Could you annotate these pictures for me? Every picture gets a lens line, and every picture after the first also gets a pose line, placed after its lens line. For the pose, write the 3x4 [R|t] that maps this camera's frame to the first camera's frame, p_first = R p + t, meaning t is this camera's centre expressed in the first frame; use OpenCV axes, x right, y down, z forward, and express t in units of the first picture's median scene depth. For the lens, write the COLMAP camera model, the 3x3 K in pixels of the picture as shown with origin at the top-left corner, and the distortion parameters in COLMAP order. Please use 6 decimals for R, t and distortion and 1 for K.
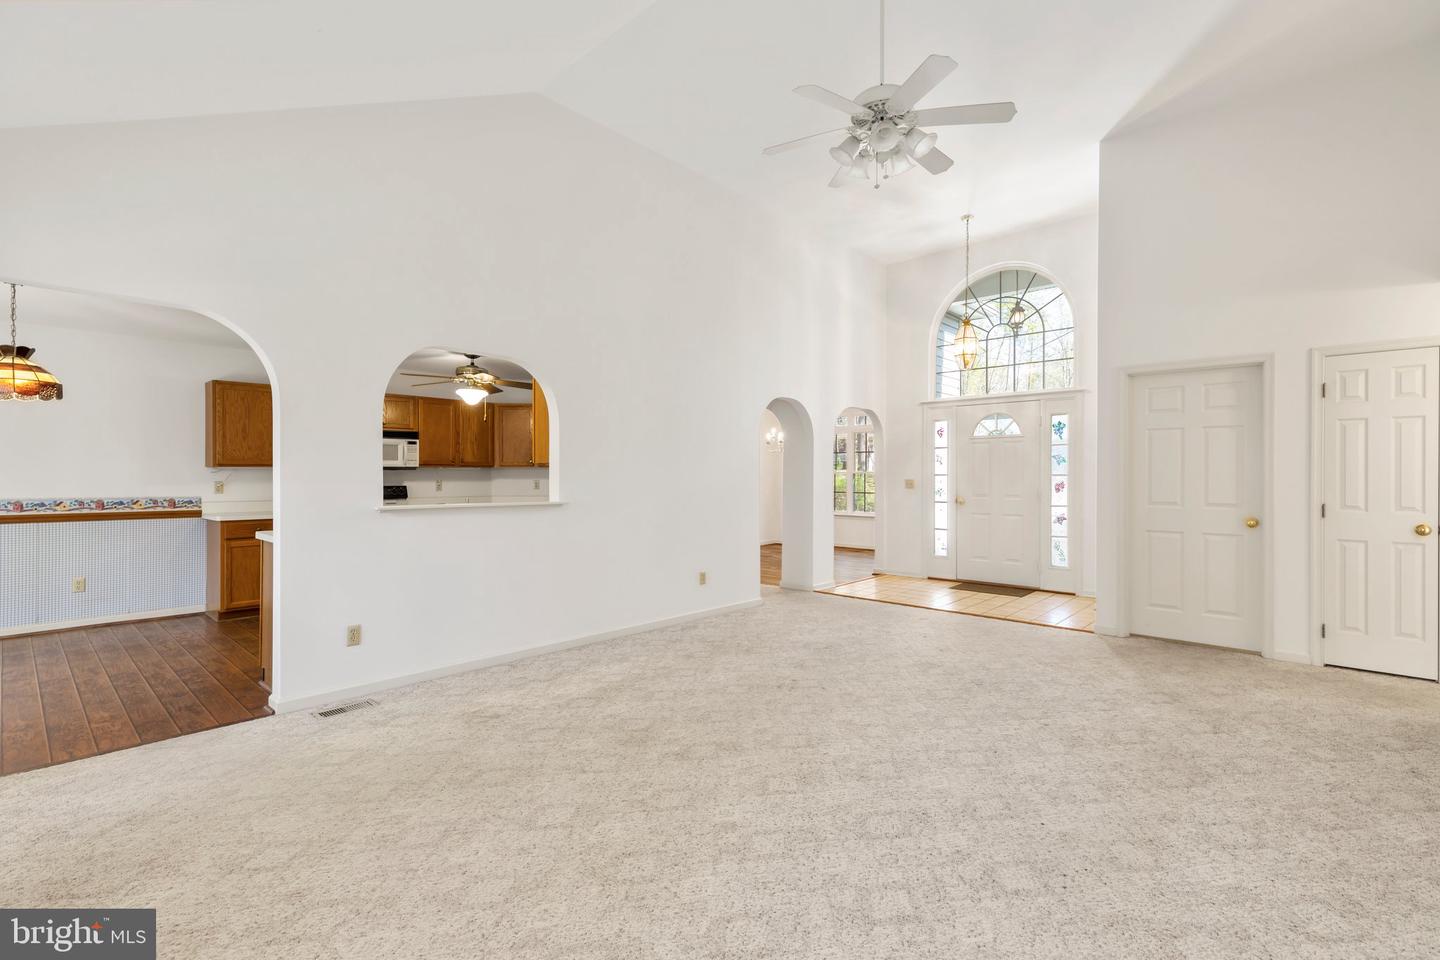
lens RADIAL K [[649.2, 0, 707.1], [0, 649.2, 473.2], [0, 0, 1]] dist [-0.011980, 0.004392]
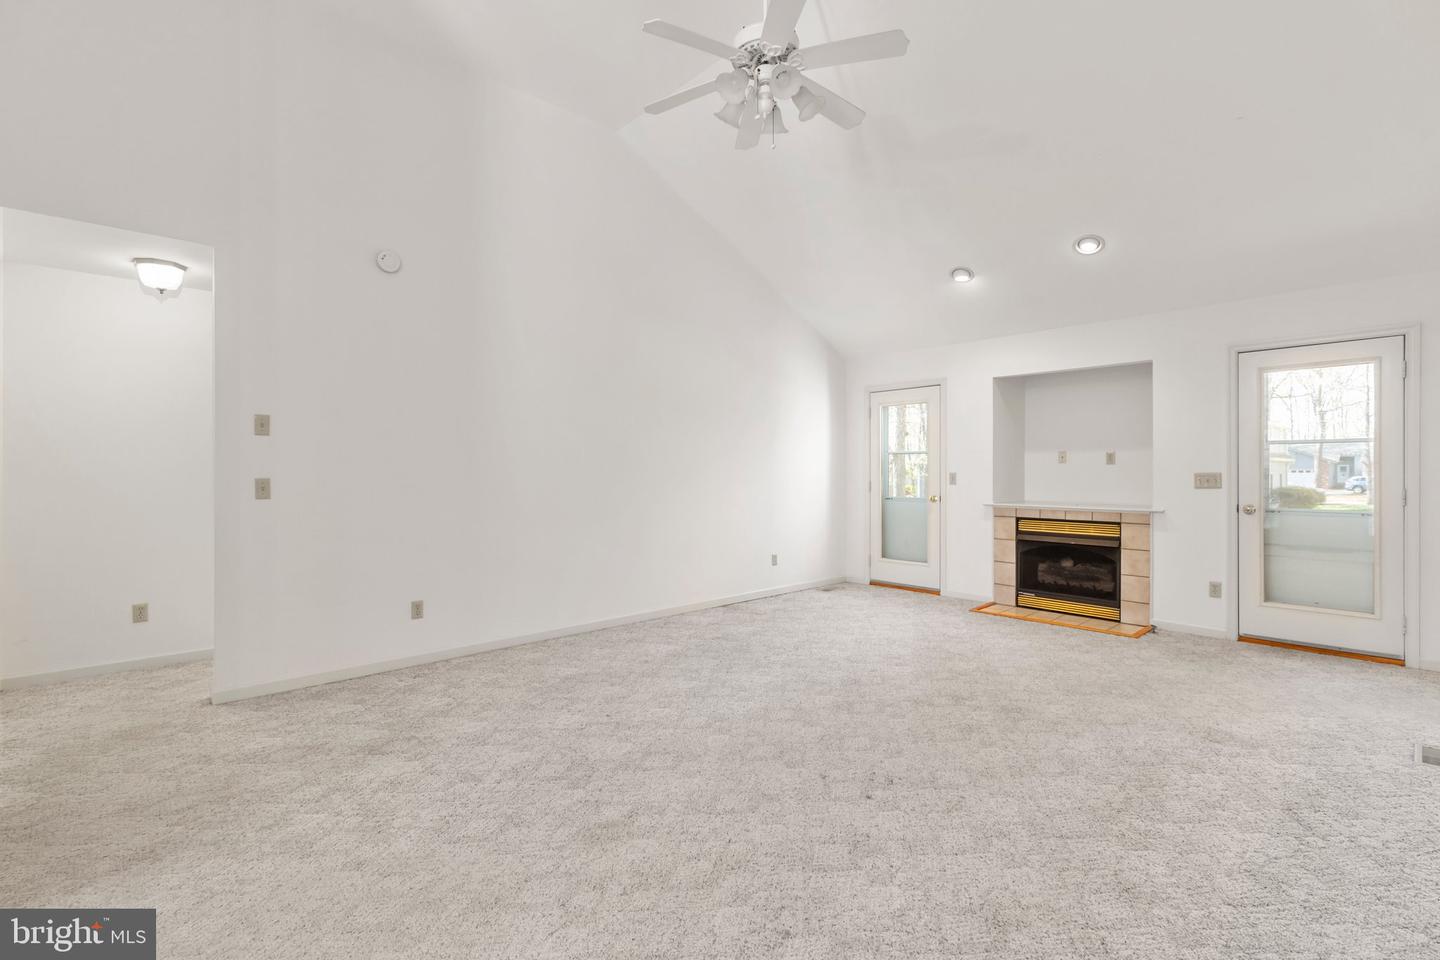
lens RADIAL K [[649.2, 0, 714.5], [0, 649.2, 471.1], [0, 0, 1]] dist [-0.011980, 0.004392]
pose [[-0.997130, 0.002059, 0.075683, 0.234381], [0.001726, 0.999989, -0.004466, 0.013898], [-0.075691, -0.004323, -0.997122, 1.634464]]
